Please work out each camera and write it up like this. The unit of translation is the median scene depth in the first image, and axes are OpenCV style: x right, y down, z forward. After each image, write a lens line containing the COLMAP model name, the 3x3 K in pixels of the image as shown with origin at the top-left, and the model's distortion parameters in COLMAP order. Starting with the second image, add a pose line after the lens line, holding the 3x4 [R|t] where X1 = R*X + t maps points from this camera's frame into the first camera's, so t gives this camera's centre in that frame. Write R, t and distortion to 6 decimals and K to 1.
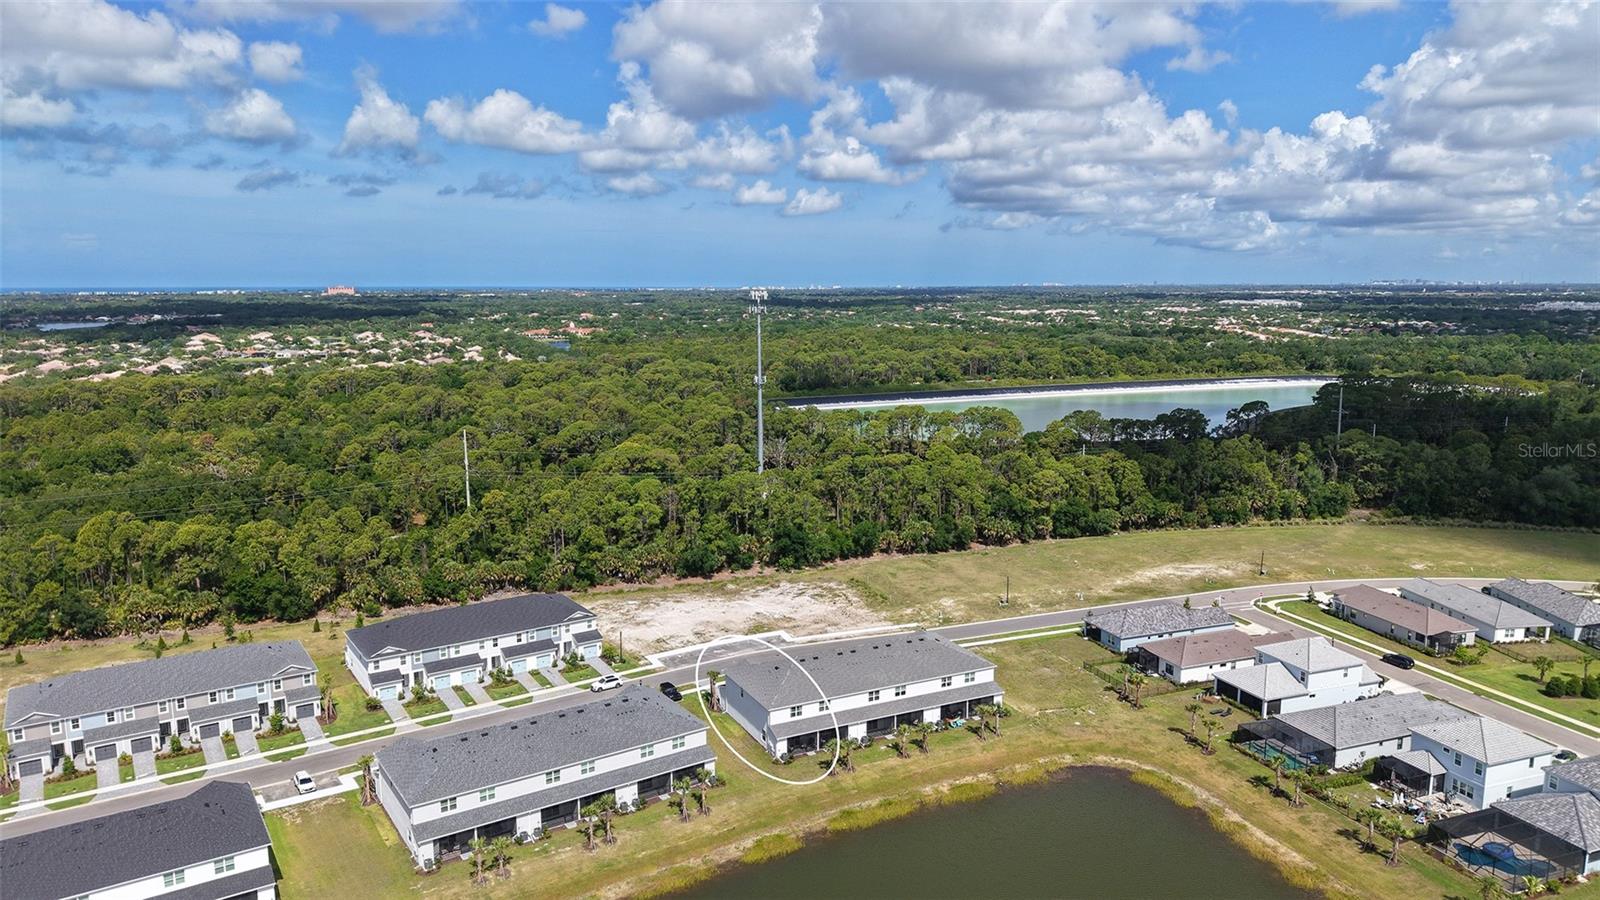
lens RADIAL K [[1071.4, 0, 797.3], [0, 1071.4, 475.7], [0, 0, 1]] dist [0.026154, -0.030128]
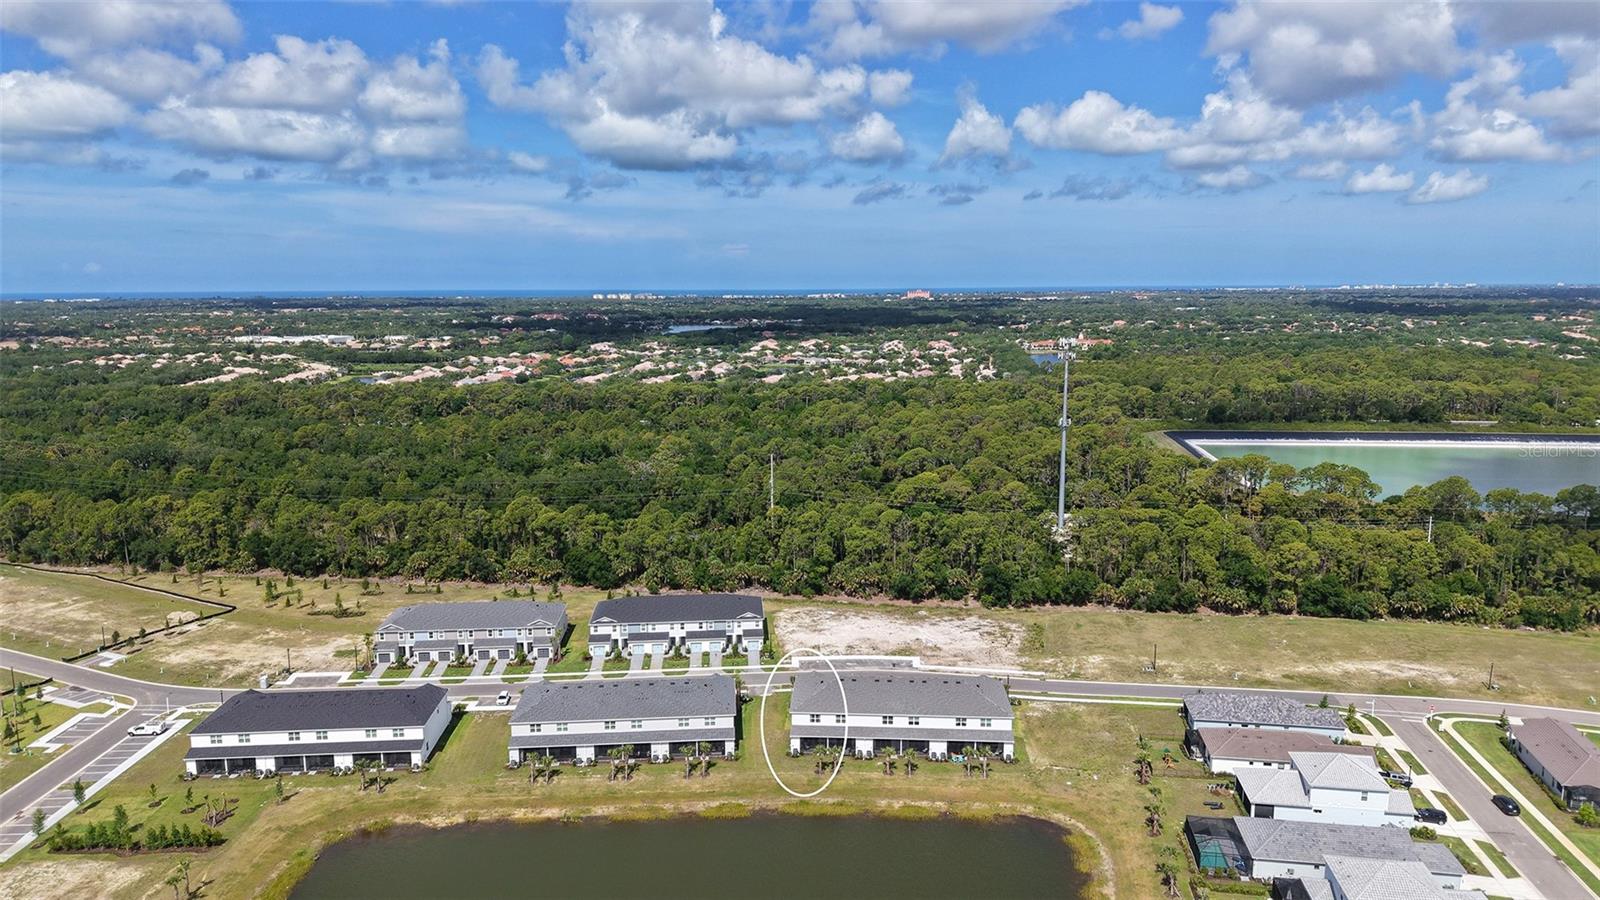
lens RADIAL K [[1071.4, 0, 786.0], [0, 1071.4, 450.6], [0, 0, 1]] dist [0.026154, -0.030128]
pose [[0.861079, 0.073613, -0.503114, 0.109390], [-0.084660, 0.996409, 0.000894, -0.016734], [0.501374, 0.041824, 0.864219, -0.019802]]
